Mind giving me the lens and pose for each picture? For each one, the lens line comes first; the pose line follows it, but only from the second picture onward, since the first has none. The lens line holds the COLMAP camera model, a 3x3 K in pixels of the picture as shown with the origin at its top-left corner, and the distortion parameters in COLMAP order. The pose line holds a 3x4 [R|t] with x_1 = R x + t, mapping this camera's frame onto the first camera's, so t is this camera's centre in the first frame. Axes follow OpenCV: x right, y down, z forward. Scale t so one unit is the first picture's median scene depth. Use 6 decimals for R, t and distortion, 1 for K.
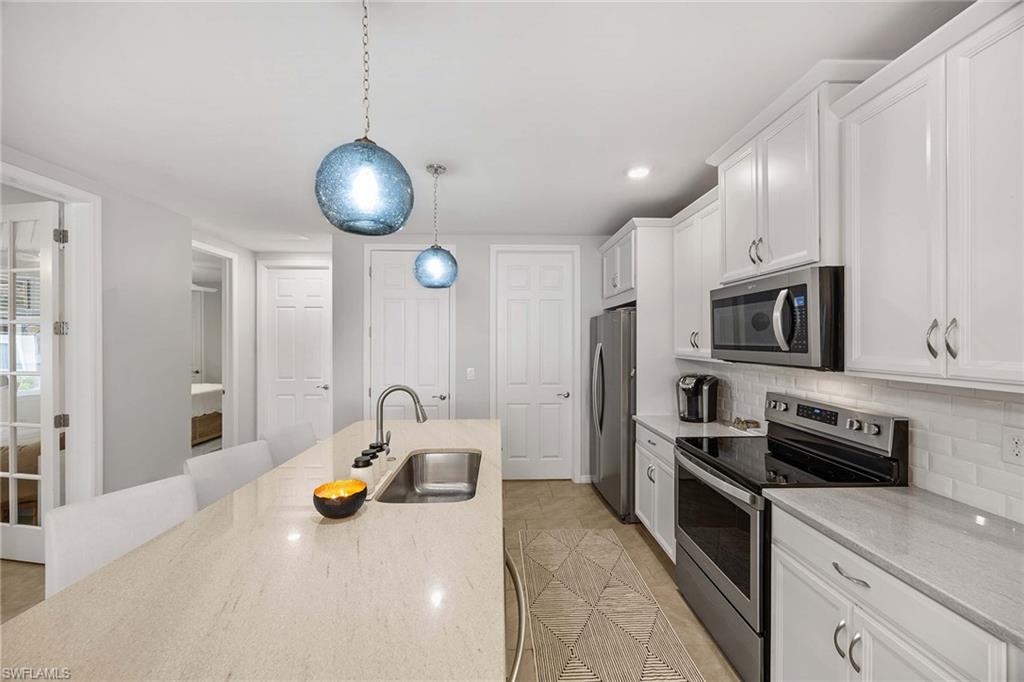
lens RADIAL K [[387.7, 0, 508.9], [0, 387.7, 339.6], [0, 0, 1]] dist [-0.003221, -0.000239]
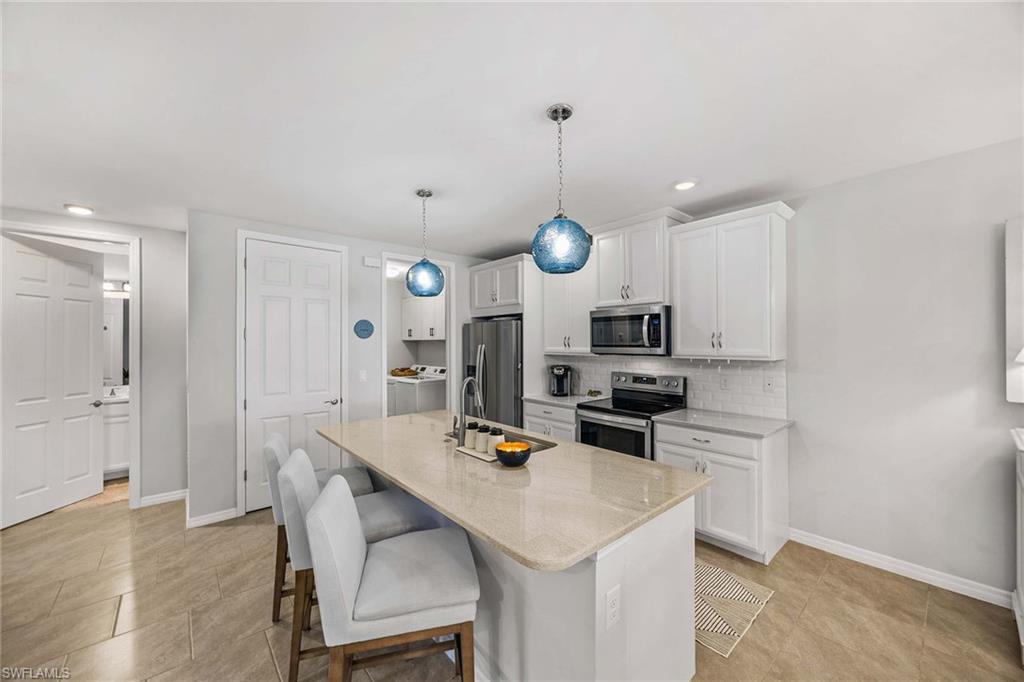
lens RADIAL K [[387.7, 0, 508.9], [0, 387.7, 339.6], [0, 0, 1]] dist [-0.003221, -0.000239]
pose [[0.774599, 0.001871, 0.632450, -0.725421], [0.003270, 0.999970, -0.006964, 0.003035], [-0.632444, 0.007462, 0.774570, -0.043881]]
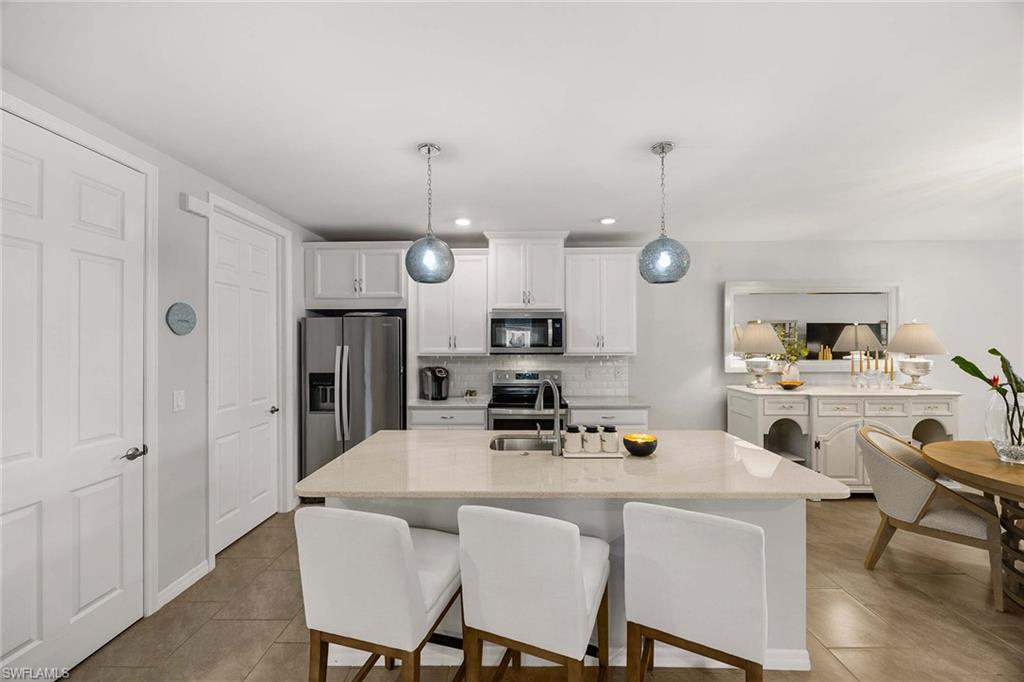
lens RADIAL K [[390.9, 0, 512.0], [0, 390.9, 341.0], [0, 0, 1]] dist [-0.001773, -0.000070]
pose [[0.039295, 0.004046, 0.999219, -1.083822], [0.001521, 0.999990, -0.004109, 0.004151], [-0.999226, 0.001682, 0.039288, 0.782730]]
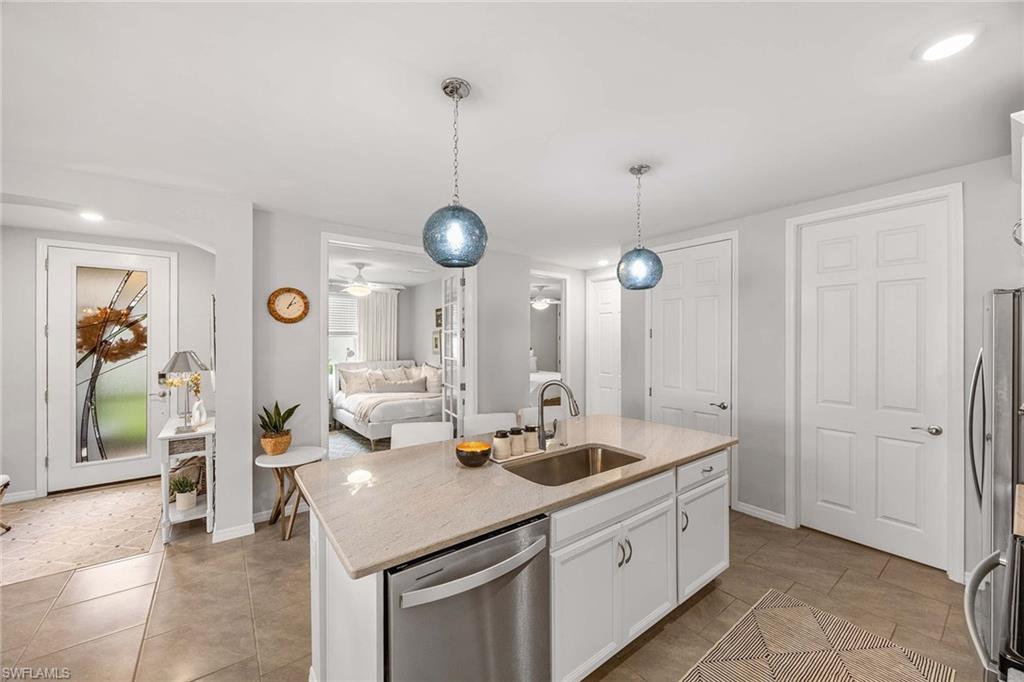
lens RADIAL K [[387.7, 0, 508.9], [0, 387.7, 339.6], [0, 0, 1]] dist [-0.003221, -0.000239]
pose [[0.581195, -0.002804, -0.813760, 0.426790], [0.001233, 0.999996, -0.002566, -0.002269], [0.813764, 0.000488, 0.581196, 0.153560]]
